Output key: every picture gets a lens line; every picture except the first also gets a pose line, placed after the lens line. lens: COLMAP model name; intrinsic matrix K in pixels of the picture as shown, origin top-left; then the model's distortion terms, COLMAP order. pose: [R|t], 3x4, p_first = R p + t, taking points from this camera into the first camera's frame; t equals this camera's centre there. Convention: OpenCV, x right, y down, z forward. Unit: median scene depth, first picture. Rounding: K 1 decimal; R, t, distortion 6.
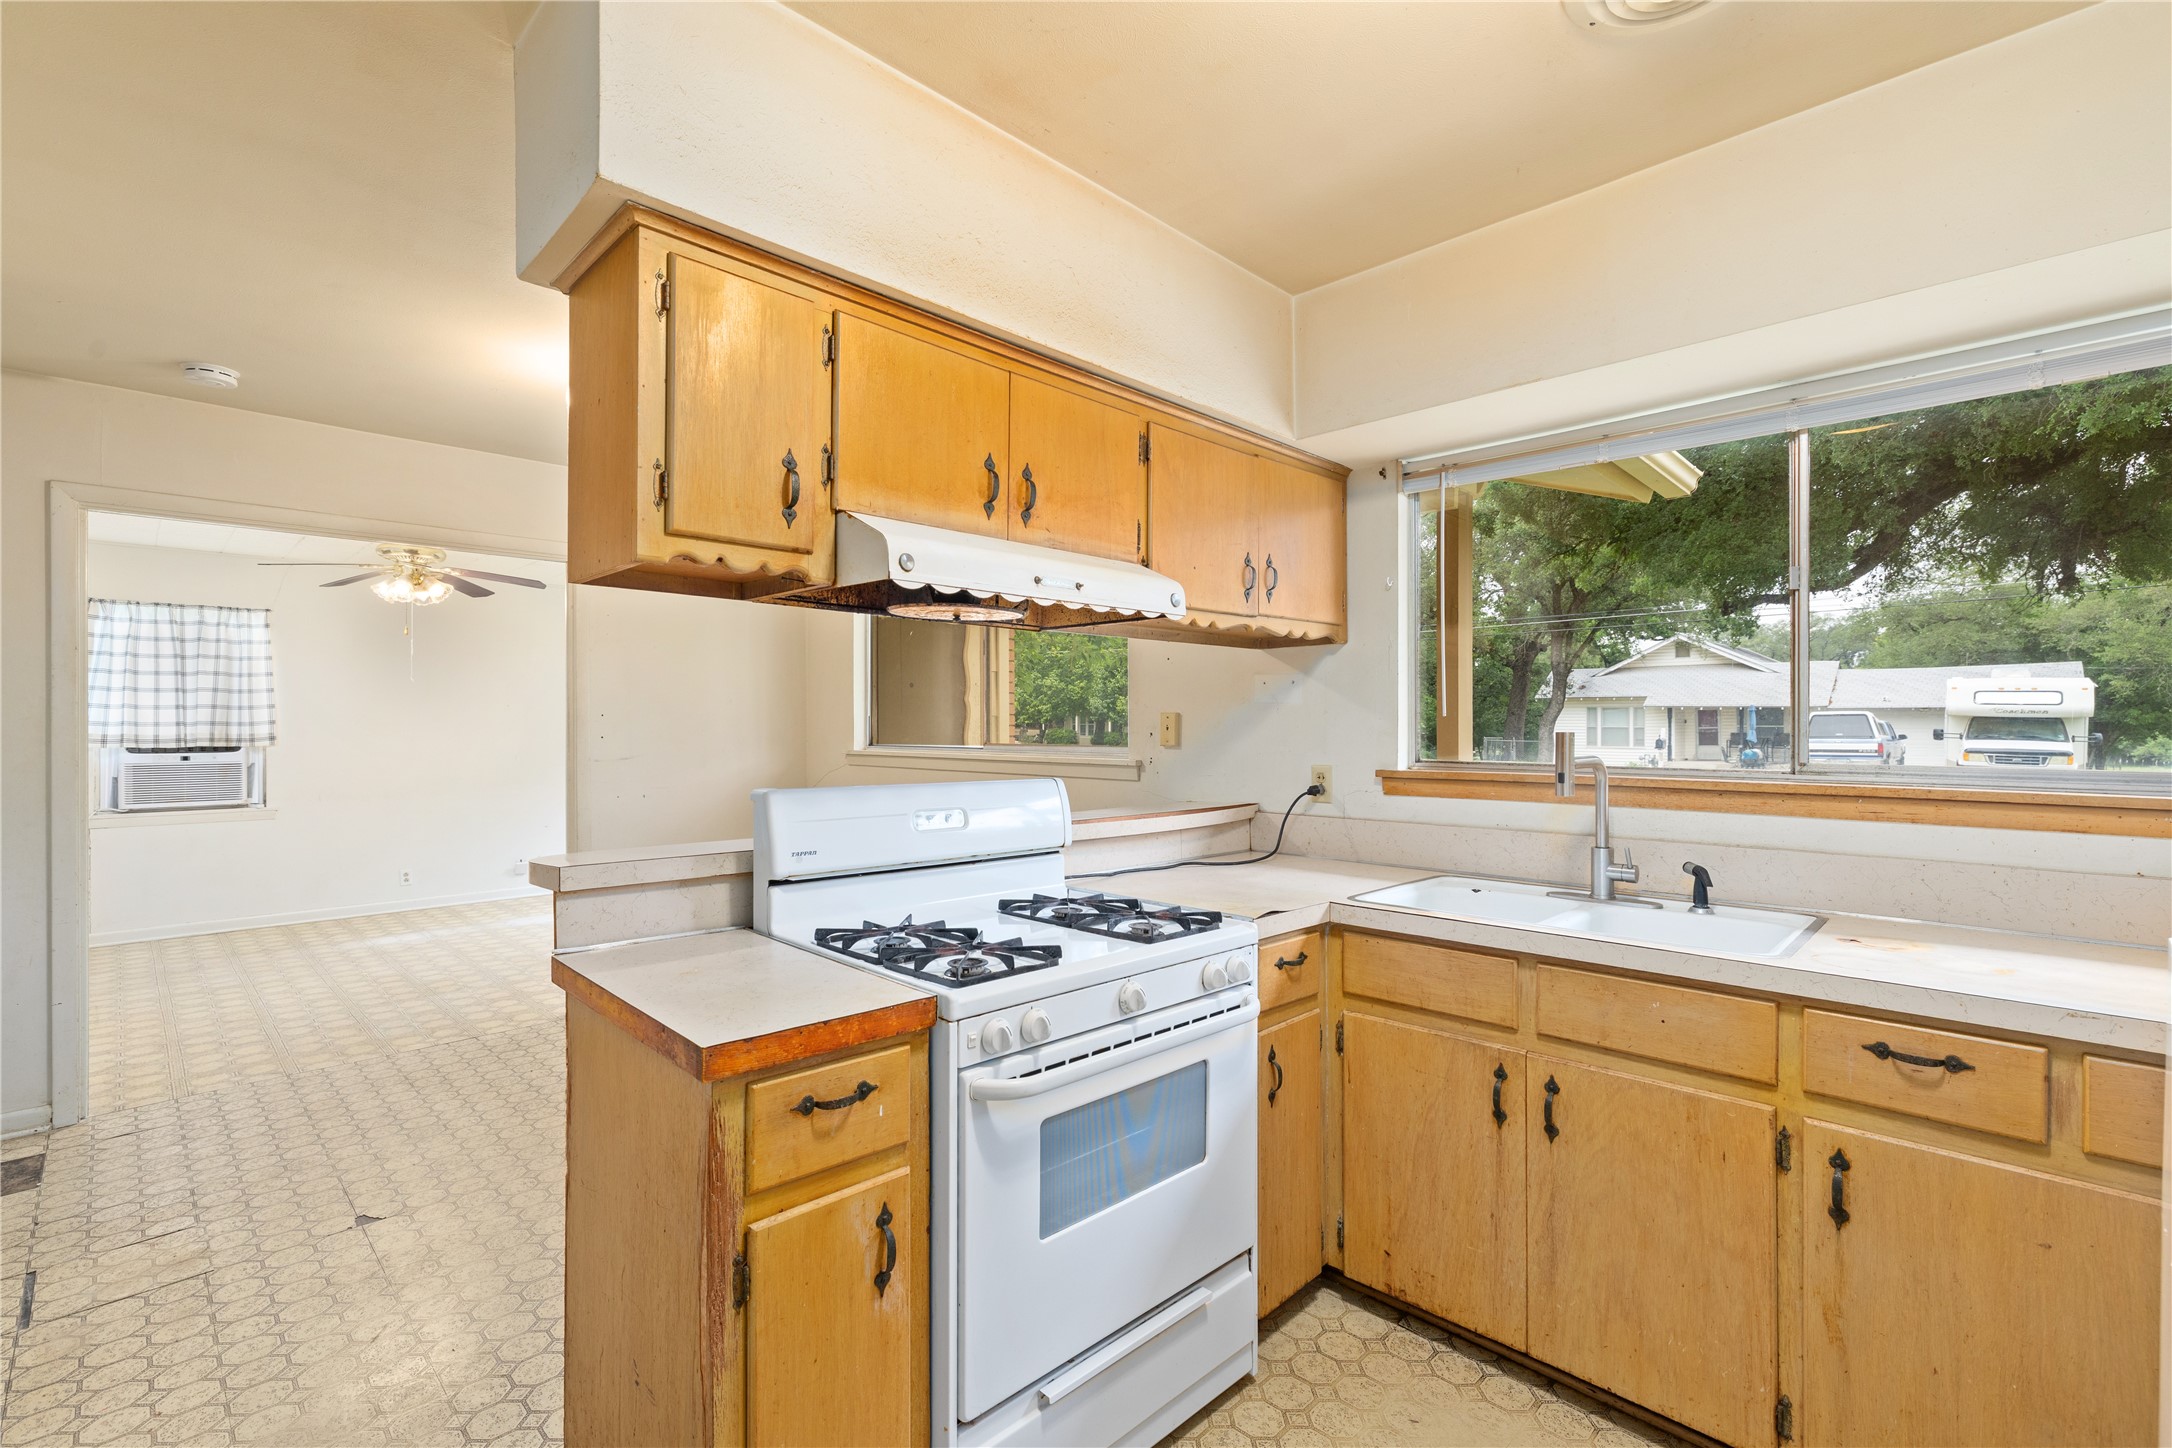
lens RADIAL K [[950.1, 0, 1079.3], [0, 950.1, 719.9], [0, 0, 1]] dist [-0.000119, 0.001135]
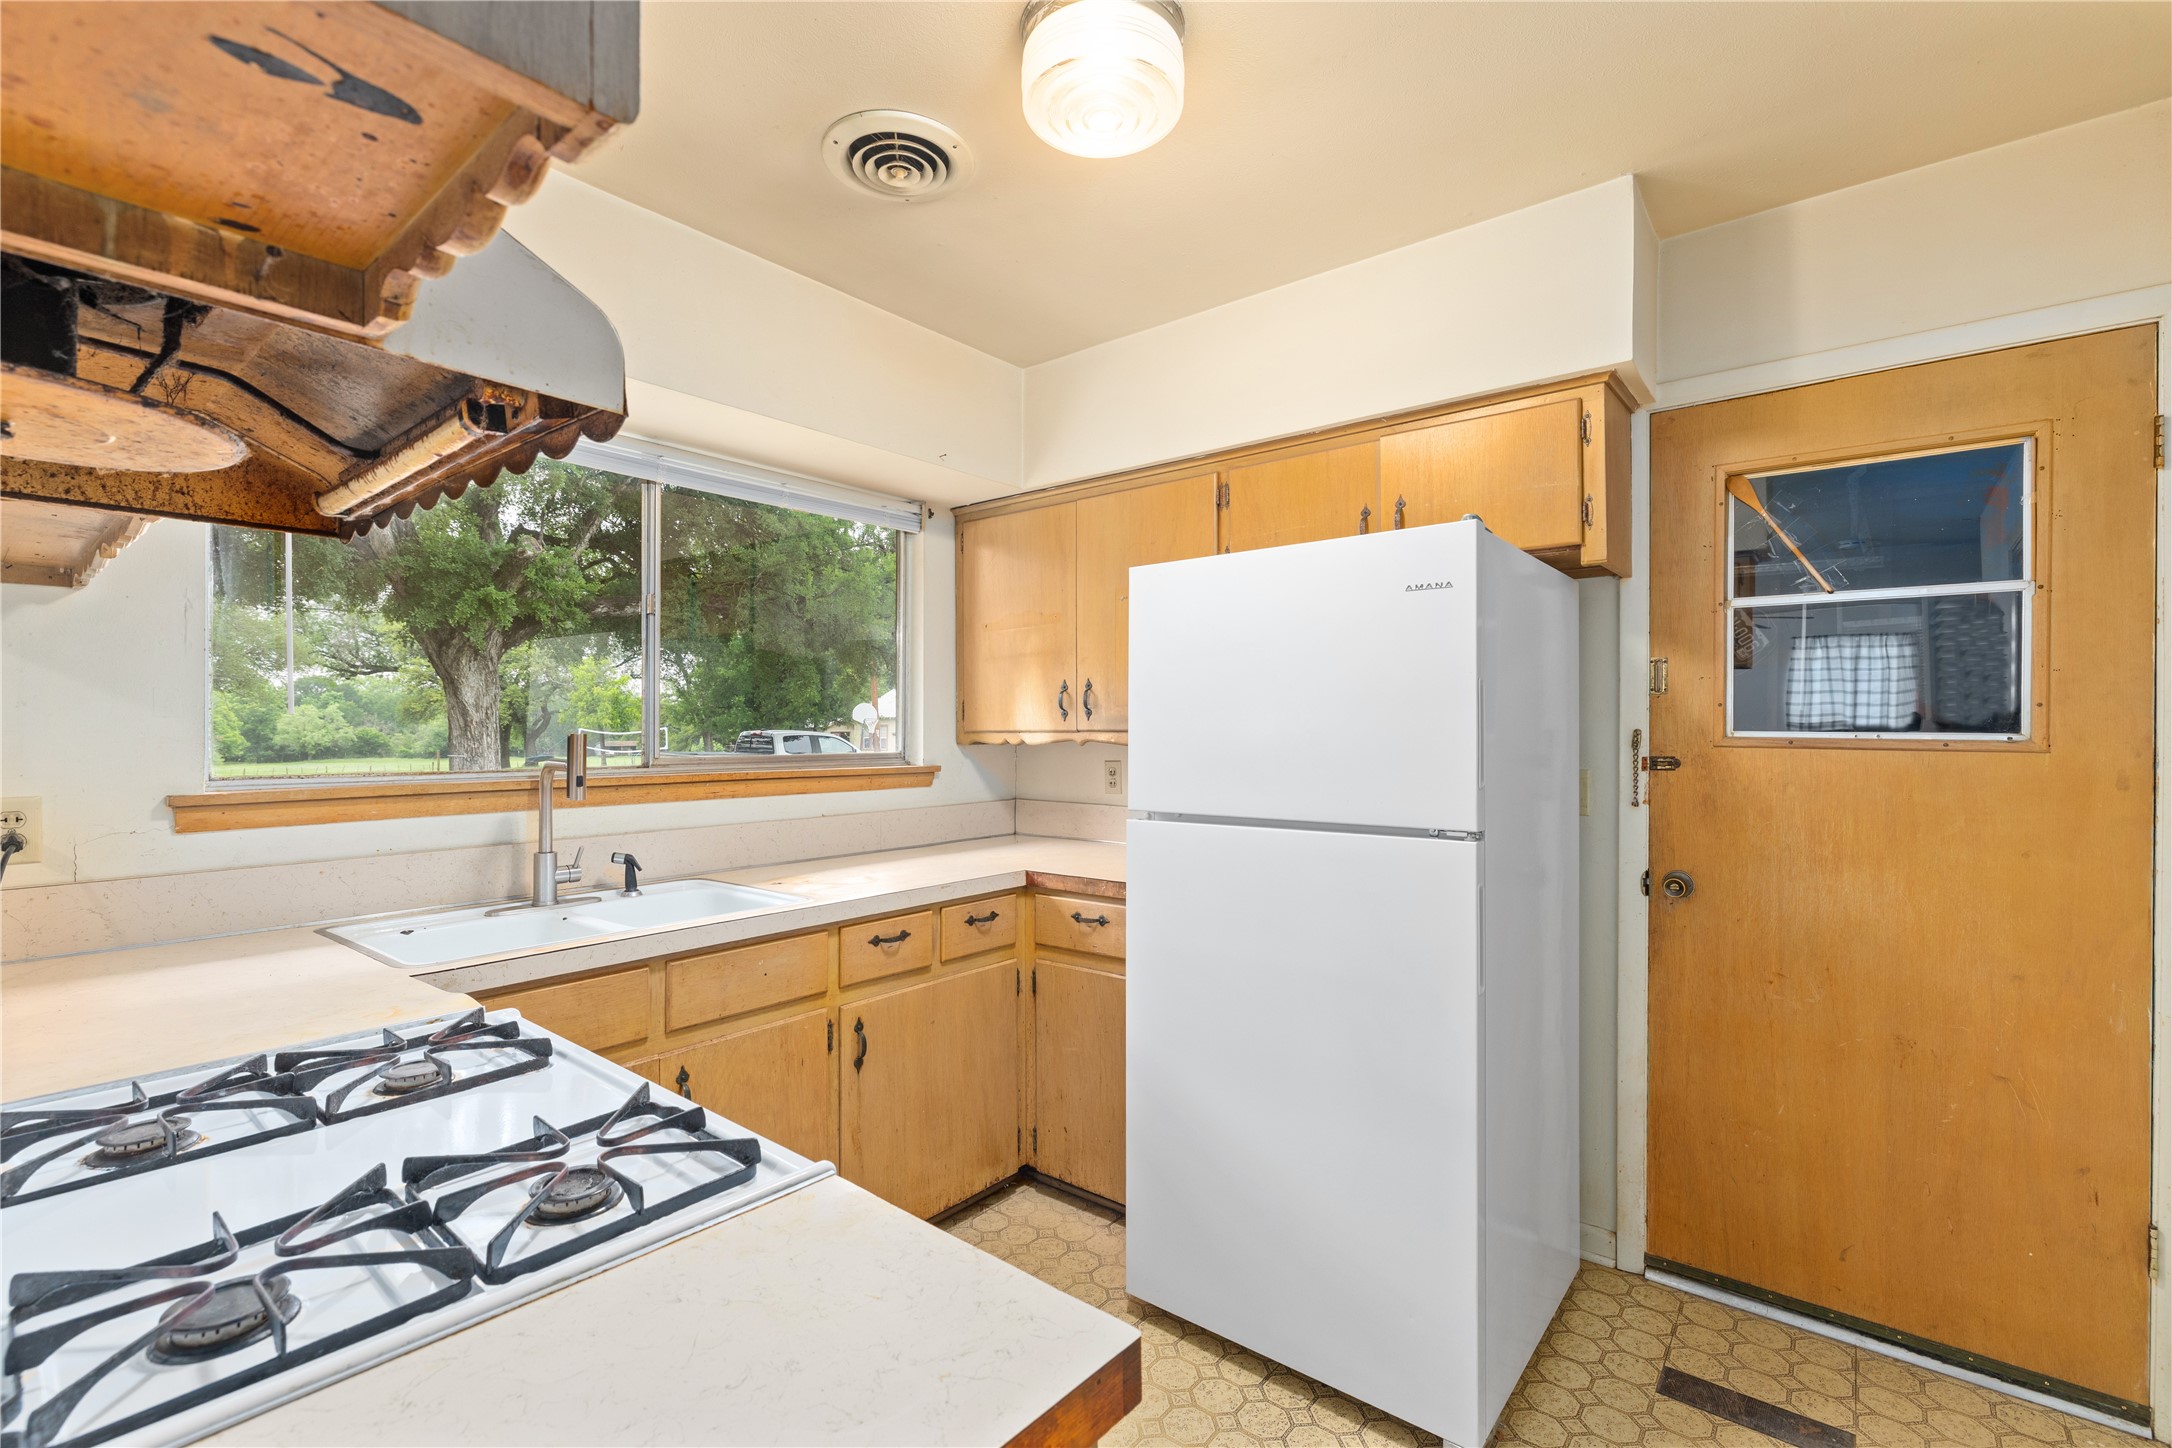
lens RADIAL K [[950.1, 0, 1070.8], [0, 950.1, 727.9], [0, 0, 1]] dist [-0.000119, 0.001135]
pose [[-0.088210, 0.000739, 0.996102, -0.181013], [-0.006263, 0.999980, -0.001296, 0.001982], [-0.996082, -0.006353, -0.088203, 0.215709]]
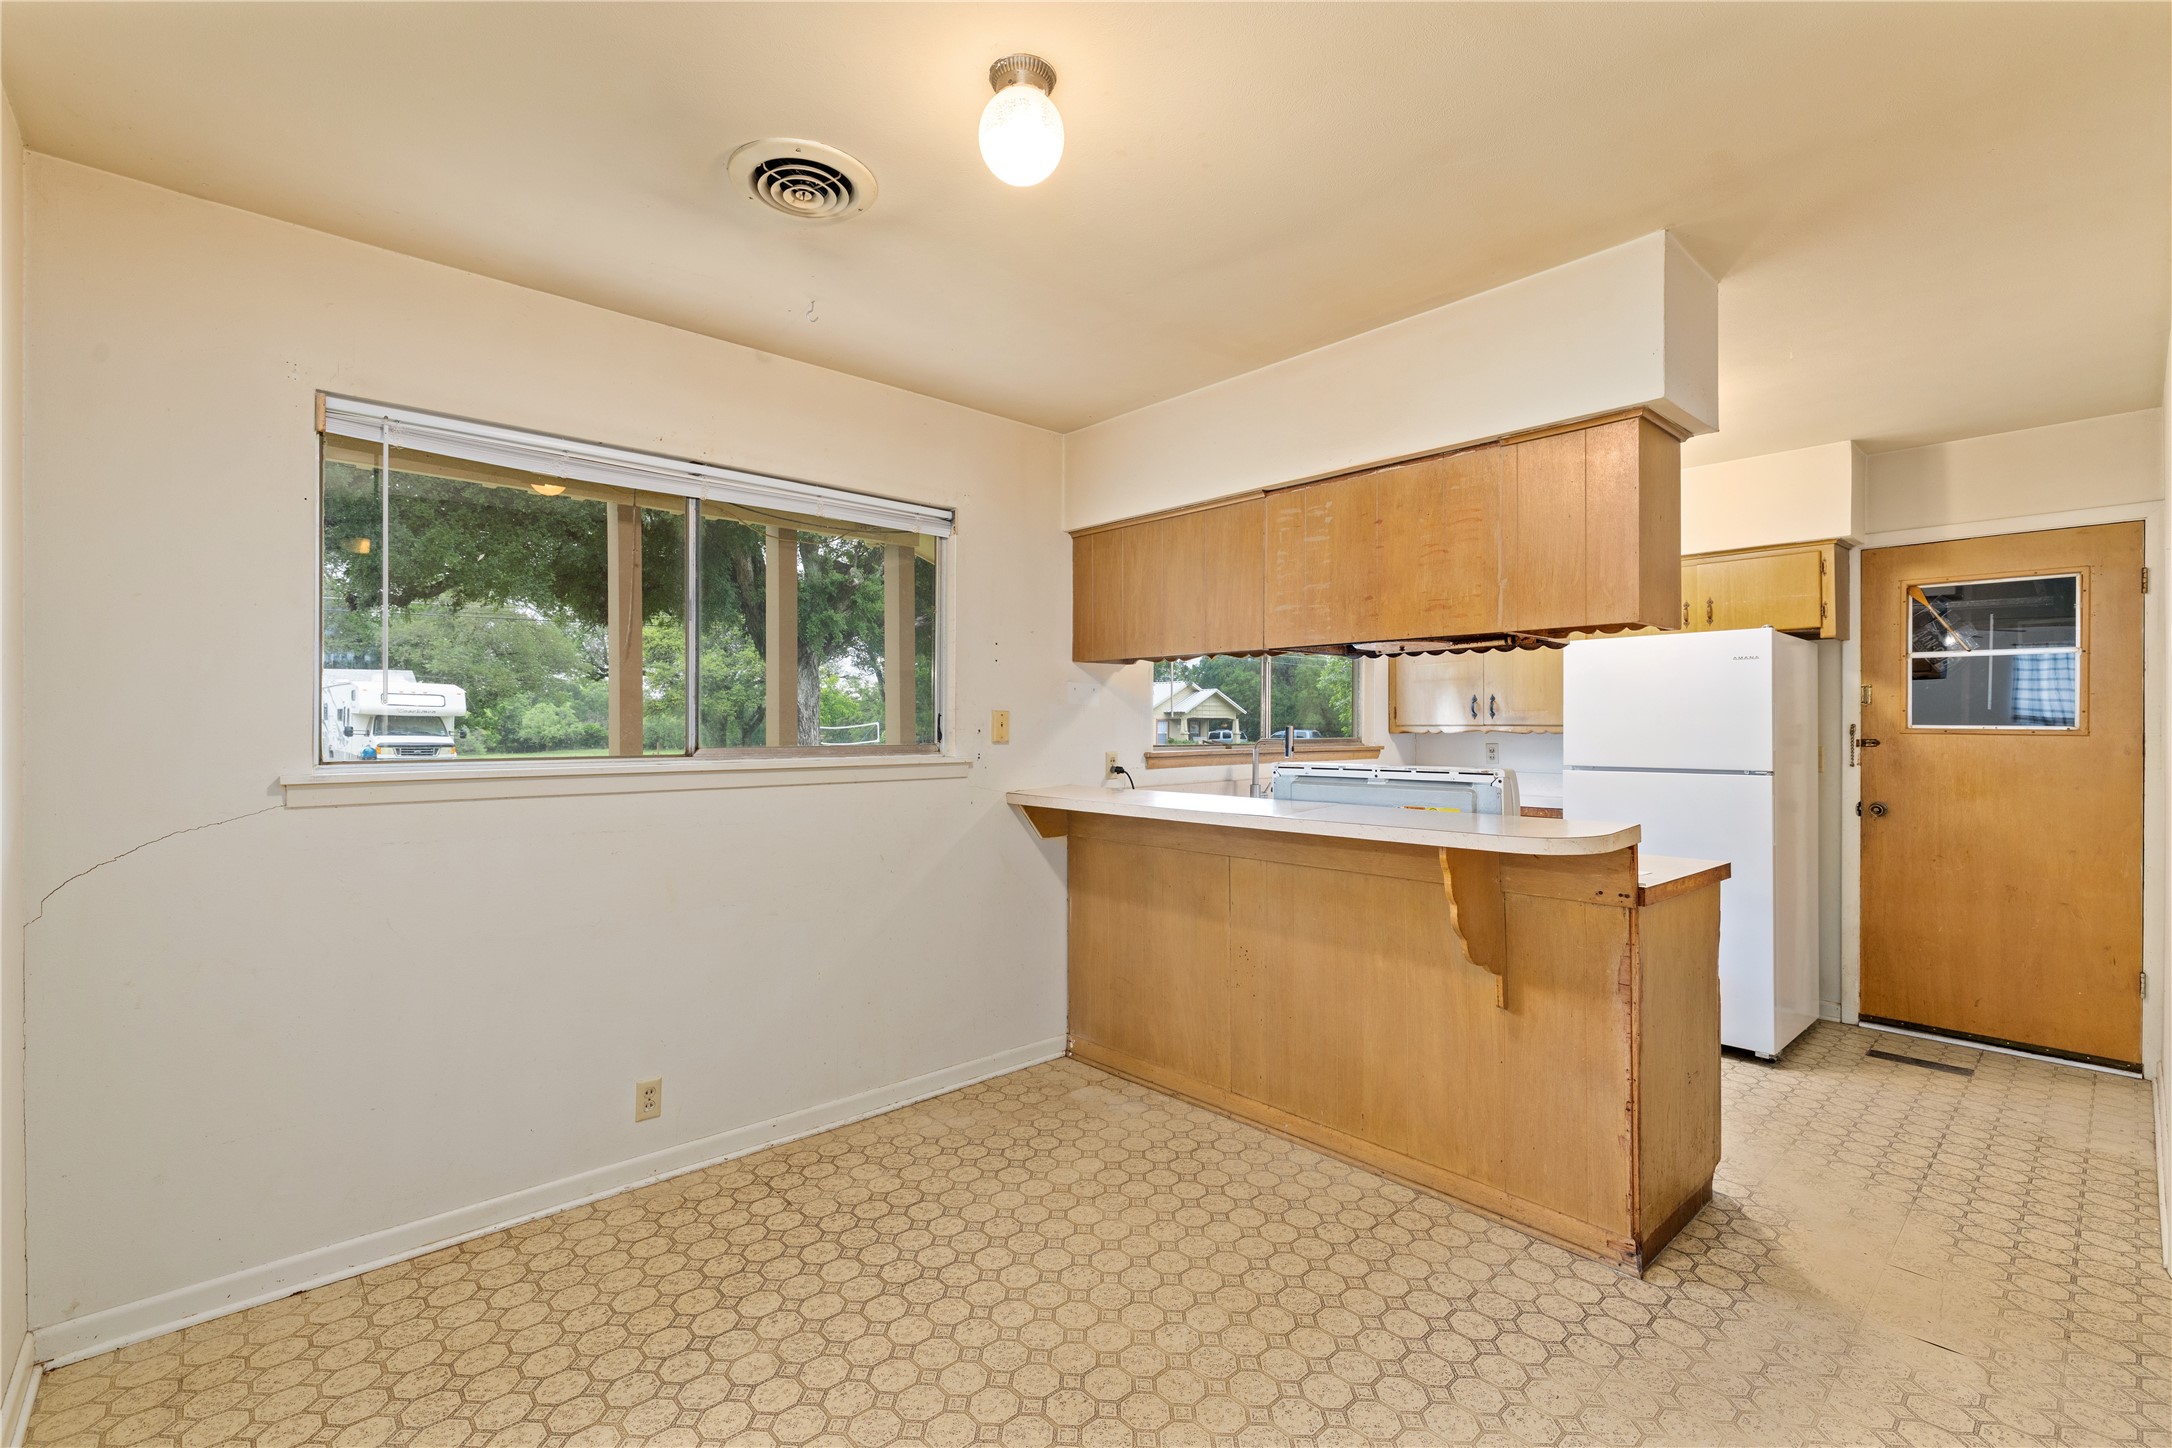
lens RADIAL K [[950.1, 0, 1064.7], [0, 950.1, 720.5], [0, 0, 1]] dist [-0.000119, 0.001135]
pose [[0.062677, 0.002996, 0.998029, -0.562795], [-0.006068, 0.999978, -0.002621, 0.003404], [-0.998015, -0.005892, 0.062694, 0.496351]]
